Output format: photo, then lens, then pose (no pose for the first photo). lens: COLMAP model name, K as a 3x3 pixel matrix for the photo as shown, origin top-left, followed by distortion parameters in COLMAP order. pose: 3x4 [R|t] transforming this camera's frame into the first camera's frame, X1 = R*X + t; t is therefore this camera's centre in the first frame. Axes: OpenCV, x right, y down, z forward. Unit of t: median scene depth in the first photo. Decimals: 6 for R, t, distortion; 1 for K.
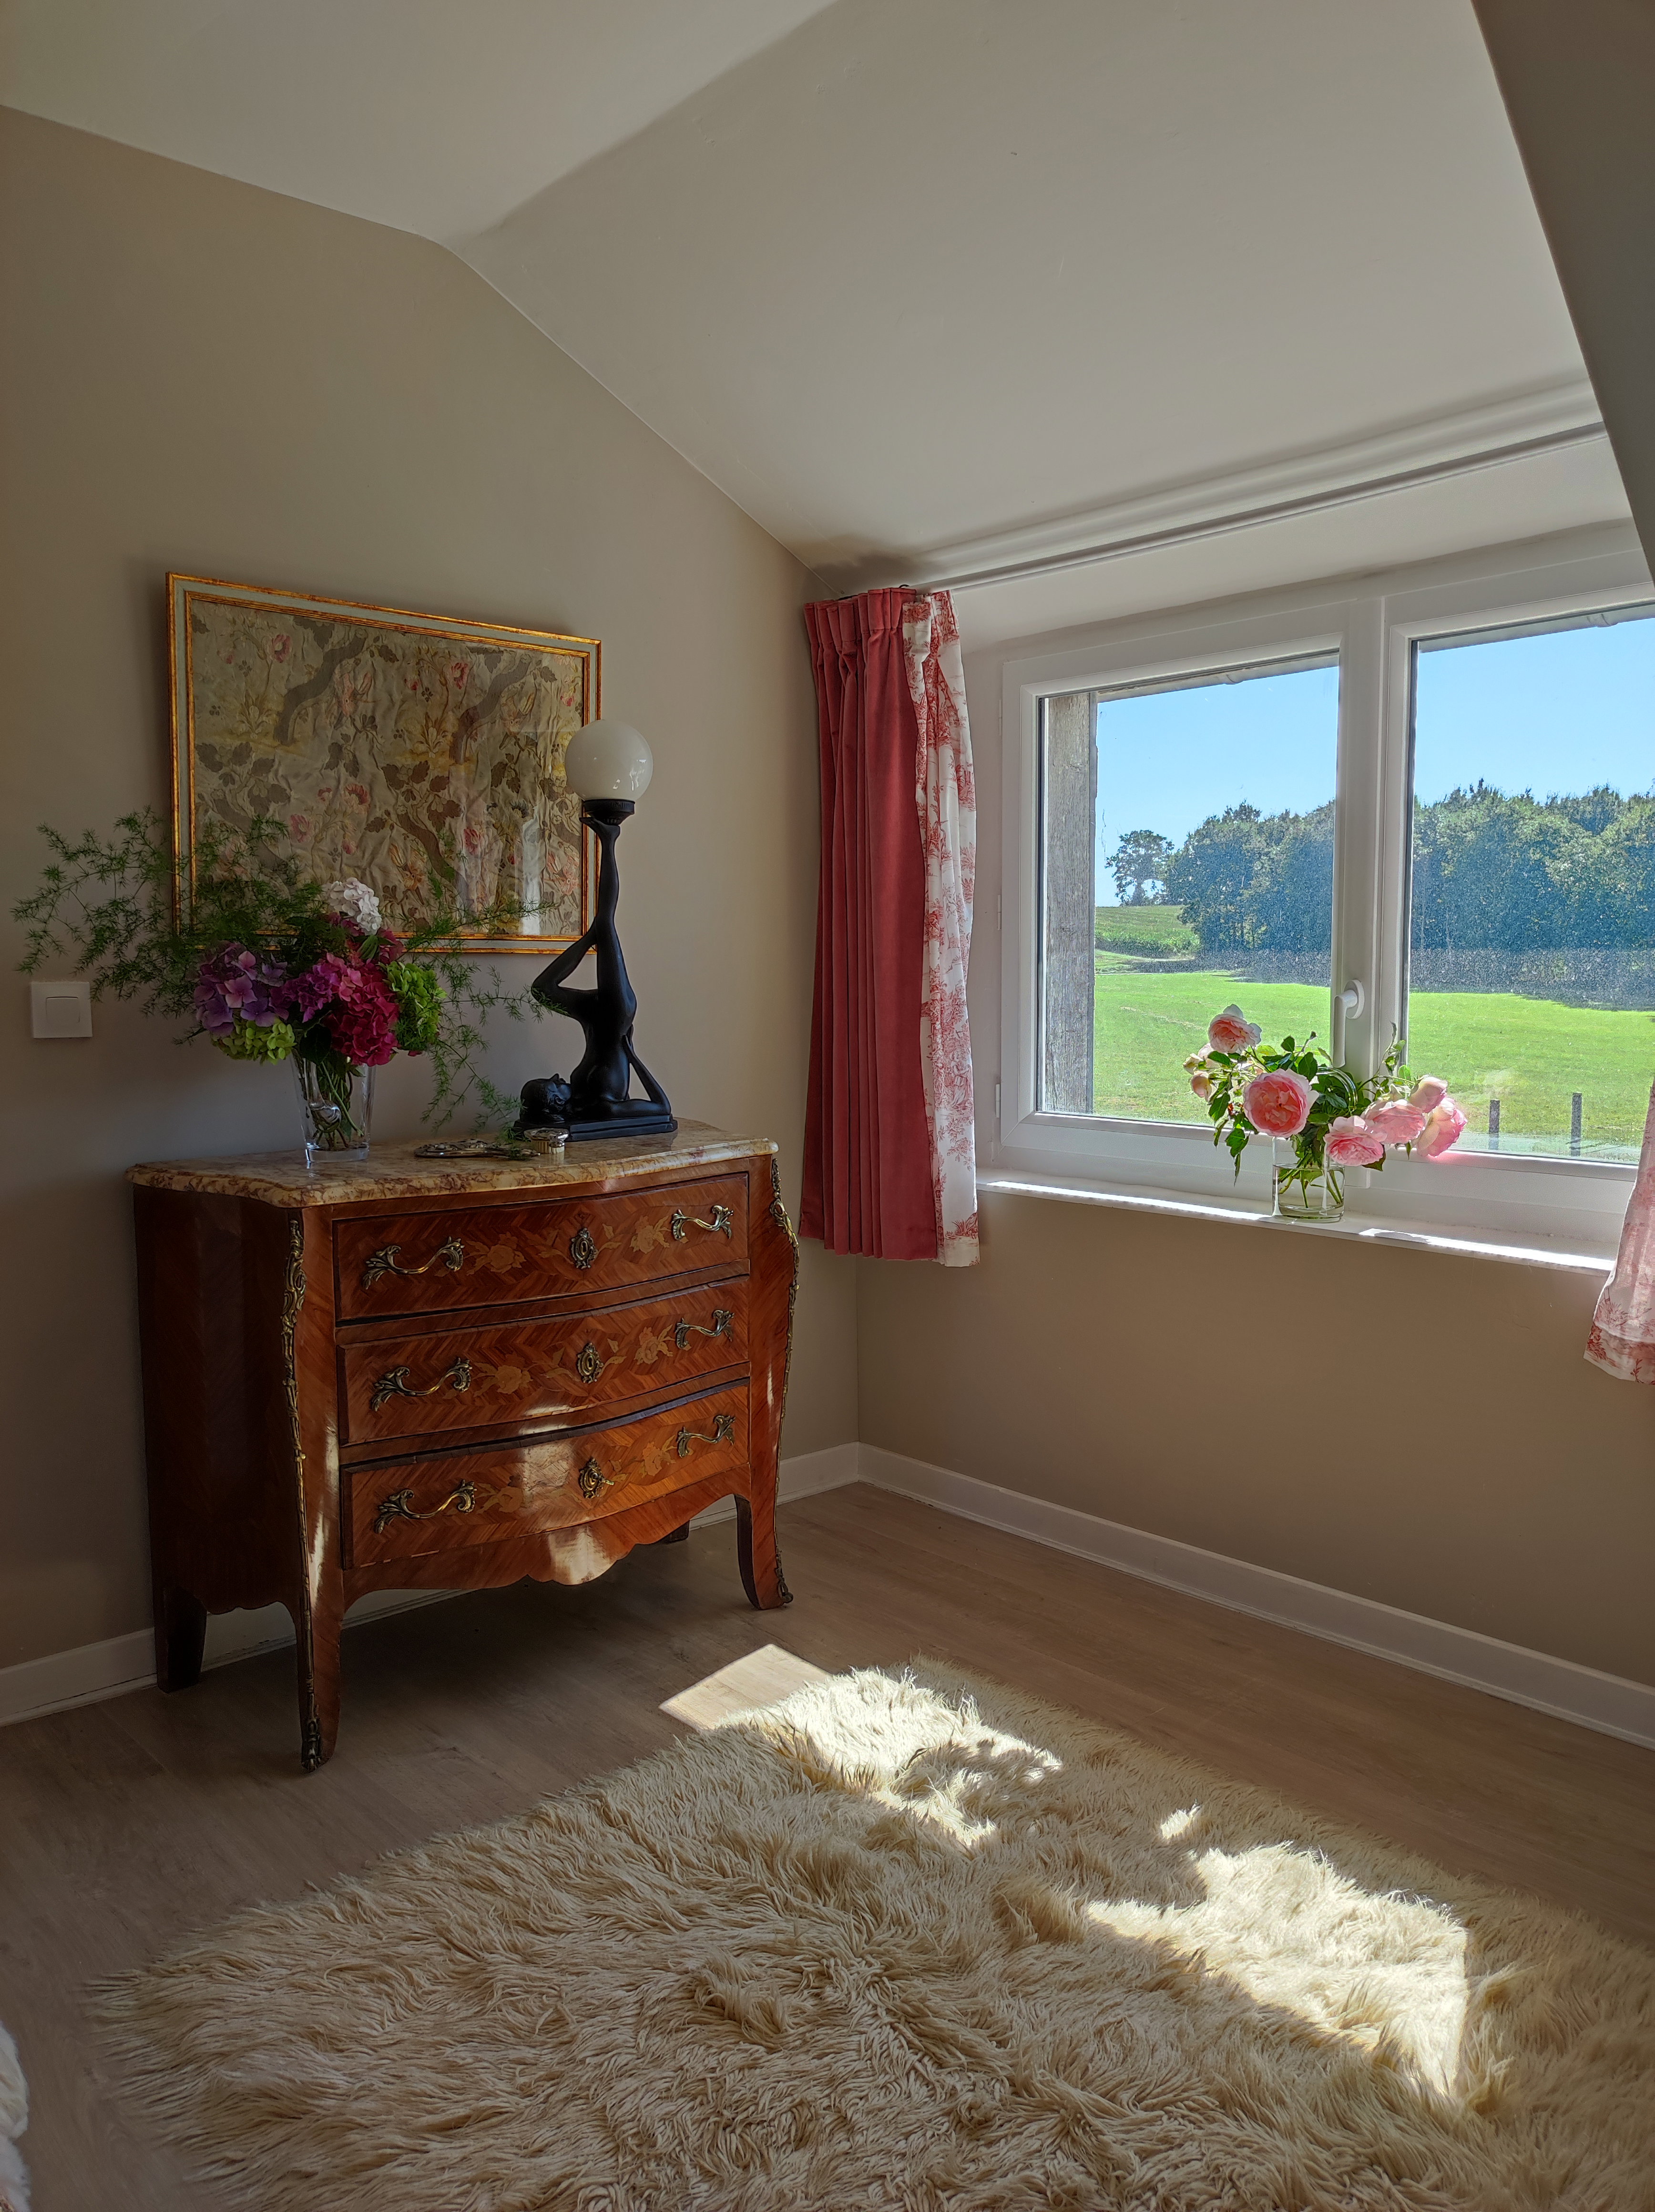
lens RADIAL K [[1621.4, 0, 831.0], [0, 1621.4, 1115.2], [0, 0, 1]] dist [0.024885, -0.010443]
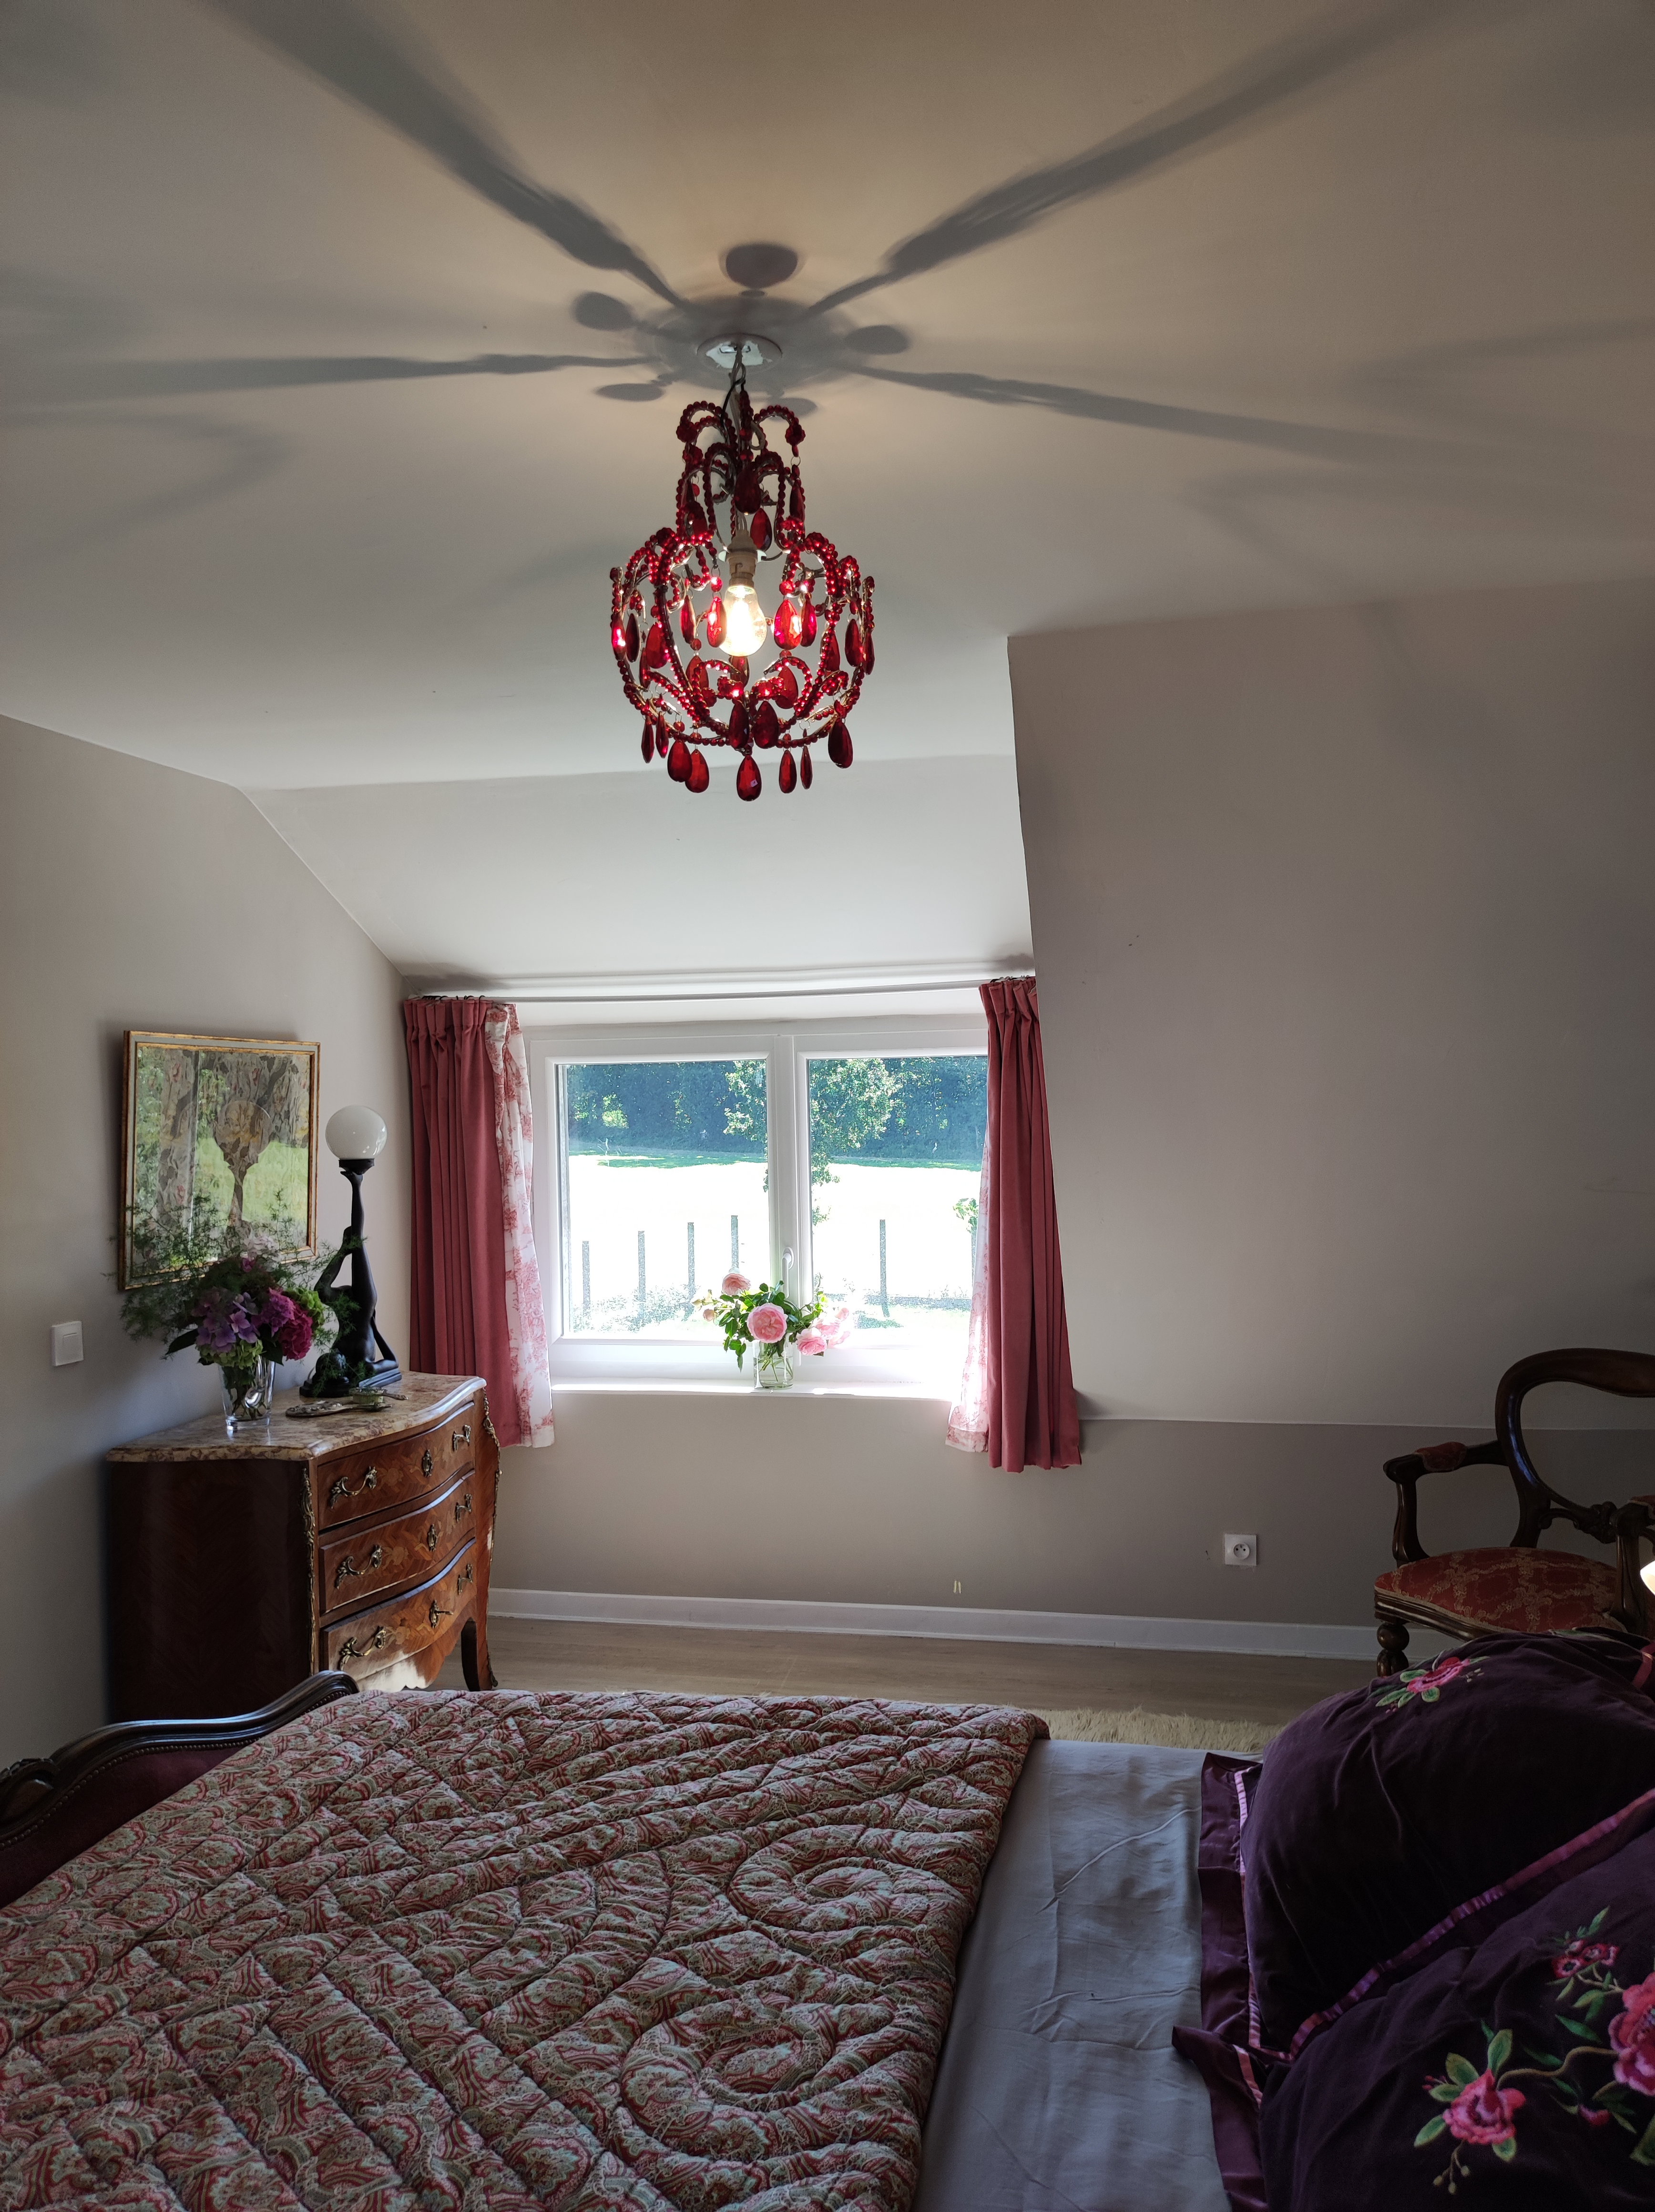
lens RADIAL K [[1621.4, 0, 826.3], [0, 1621.4, 1104.3], [0, 0, 1]] dist [0.024885, -0.010443]
pose [[0.814432, -0.015097, 0.580063, -0.654192], [0.072128, 0.994542, -0.075386, -0.101386], [-0.575759, 0.103236, 0.811076, -0.458333]]
